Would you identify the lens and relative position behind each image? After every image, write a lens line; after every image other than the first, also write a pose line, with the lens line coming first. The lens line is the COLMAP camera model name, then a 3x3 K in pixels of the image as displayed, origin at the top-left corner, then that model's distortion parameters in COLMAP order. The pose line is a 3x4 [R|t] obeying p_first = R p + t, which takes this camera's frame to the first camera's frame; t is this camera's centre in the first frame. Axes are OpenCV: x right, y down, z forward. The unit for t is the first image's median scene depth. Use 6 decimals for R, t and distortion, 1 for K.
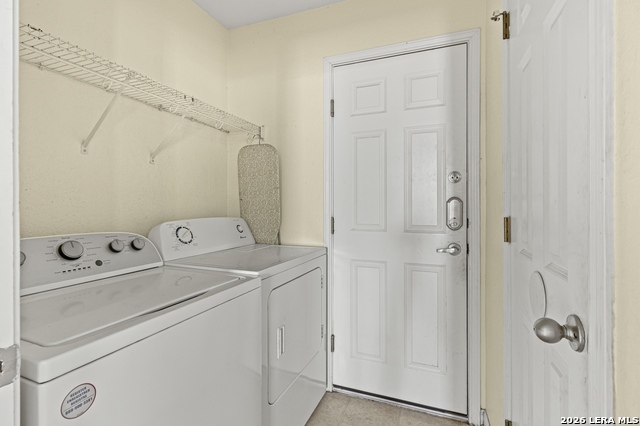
lens RADIAL K [[296.3, 0, 319.1], [0, 296.3, 210.4], [0, 0, 1]] dist [0.000269, 0.000423]
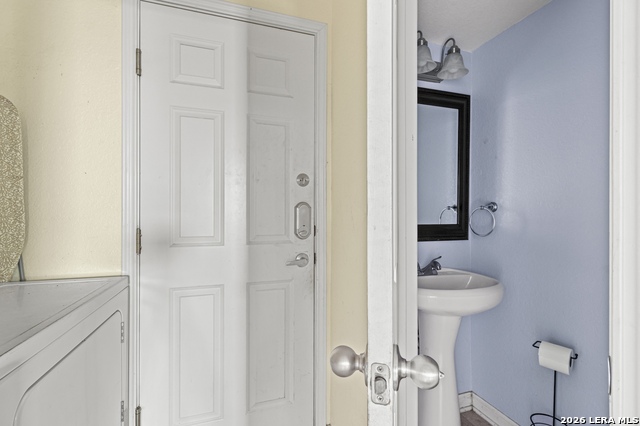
lens RADIAL K [[296.3, 0, 322.1], [0, 296.3, 214.9], [0, 0, 1]] dist [0.000269, 0.000423]
pose [[0.769367, -0.001169, 0.638806, -0.062897], [0.009117, 0.999917, -0.009150, 0.002430], [-0.638742, 0.012863, 0.769314, 0.240592]]
